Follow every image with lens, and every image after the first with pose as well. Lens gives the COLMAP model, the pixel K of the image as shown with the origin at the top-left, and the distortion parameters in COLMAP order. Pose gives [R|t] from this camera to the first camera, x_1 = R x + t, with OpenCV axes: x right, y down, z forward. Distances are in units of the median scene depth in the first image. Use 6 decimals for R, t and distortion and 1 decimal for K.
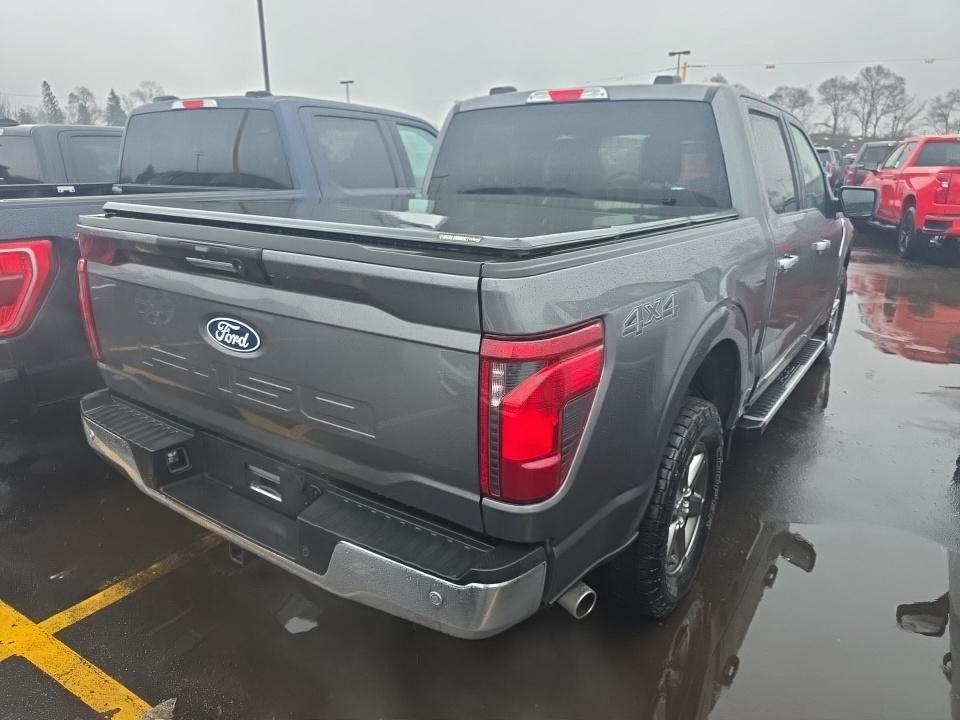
lens RADIAL K [[644.8, 0, 480.0], [0, 644.8, 360.0], [0, 0, 1]] dist [0.049862, -0.042289]
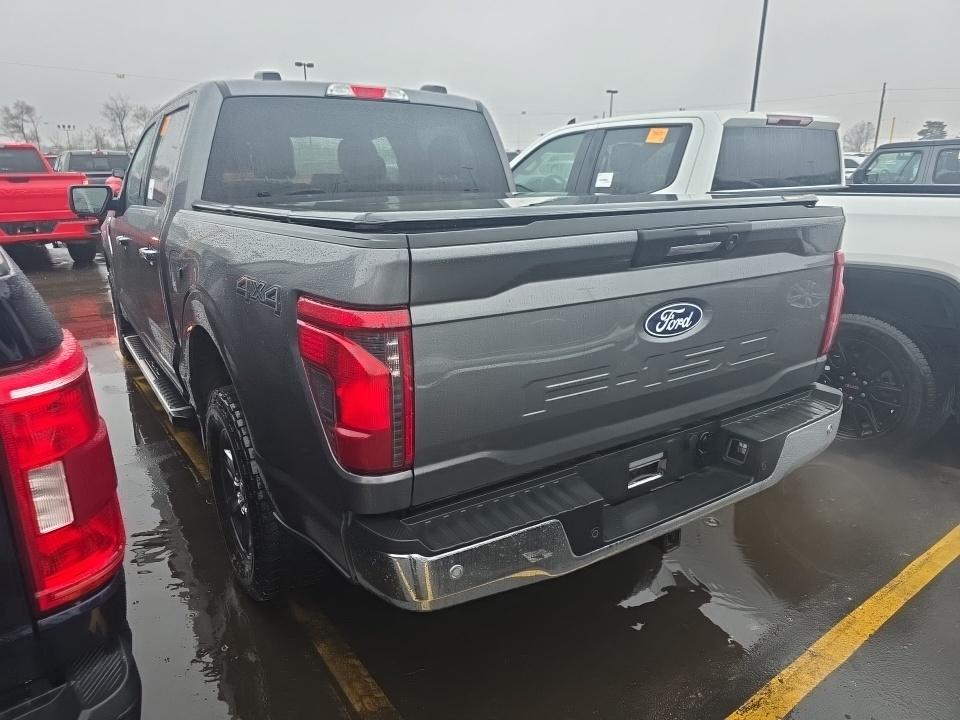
lens RADIAL K [[642.2, 0, 477.6], [0, 642.2, 367.9], [0, 0, 1]] dist [0.047469, -0.034638]
pose [[0.380402, -0.276770, 0.882436, -1.297738], [0.279915, 0.943871, 0.175372, -0.212728], [-0.881443, 0.180295, 0.436522, 0.784480]]
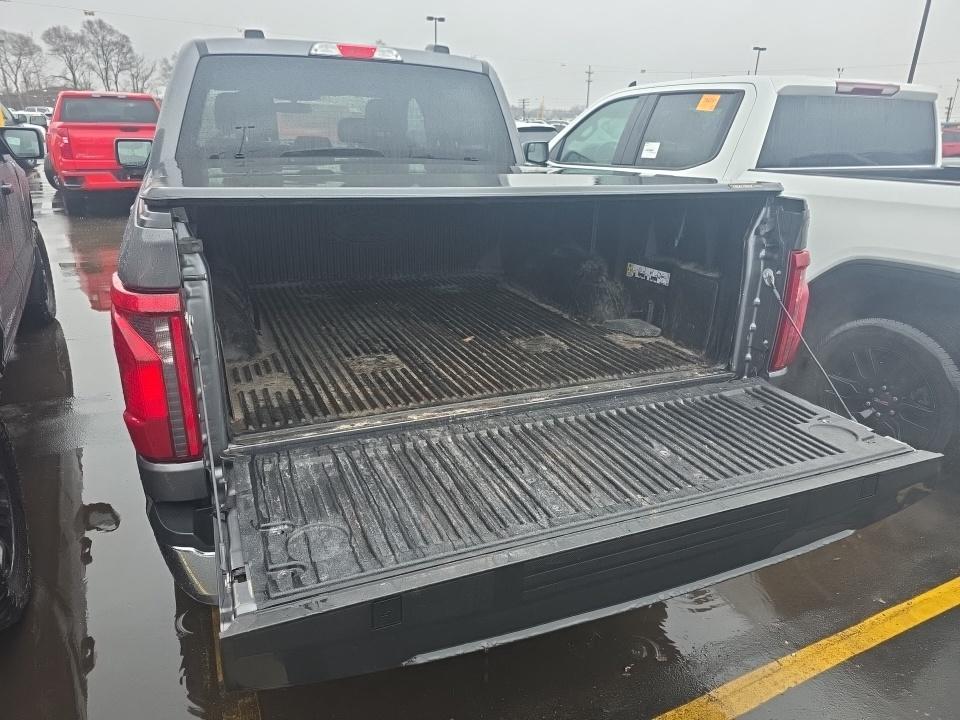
lens RADIAL K [[641.2, 0, 483.0], [0, 641.2, 366.7], [0, 0, 1]] dist [0.044822, -0.036783]
pose [[0.538191, -0.284622, 0.793310, -1.071496], [0.228802, 0.955245, 0.187498, -0.154091], [-0.811172, 0.080601, 0.579227, 0.520043]]
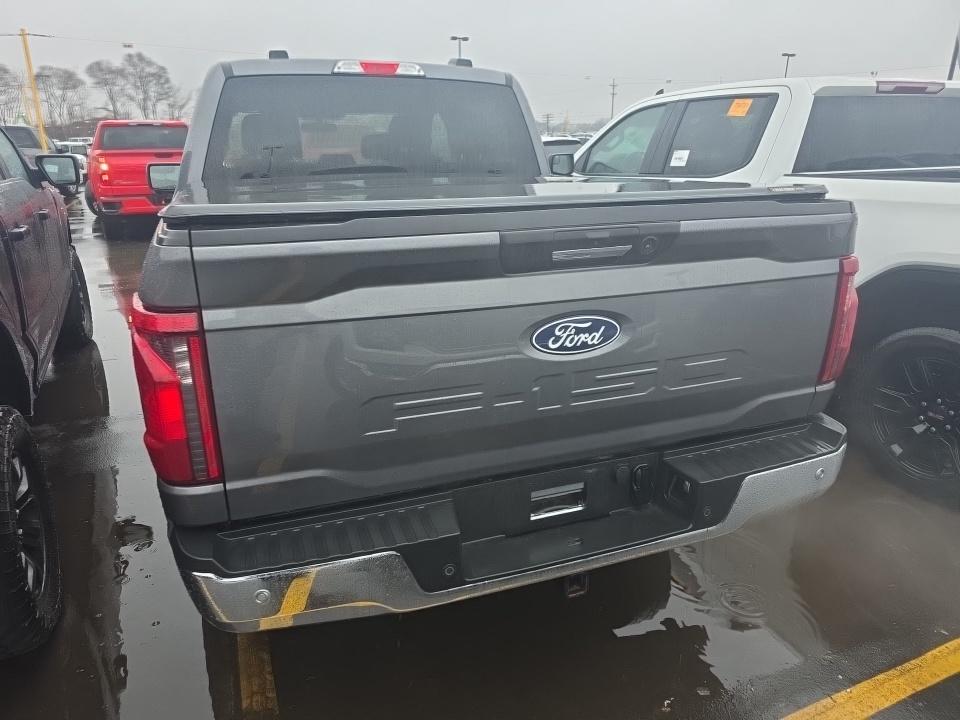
lens RADIAL K [[640.5, 0, 470.9], [0, 640.5, 369.5], [0, 0, 1]] dist [0.049549, -0.042155]
pose [[0.582100, -0.275719, 0.764944, -1.042825], [0.248974, 0.956006, 0.155125, -0.150243], [-0.774062, 0.100153, 0.625138, 0.539708]]
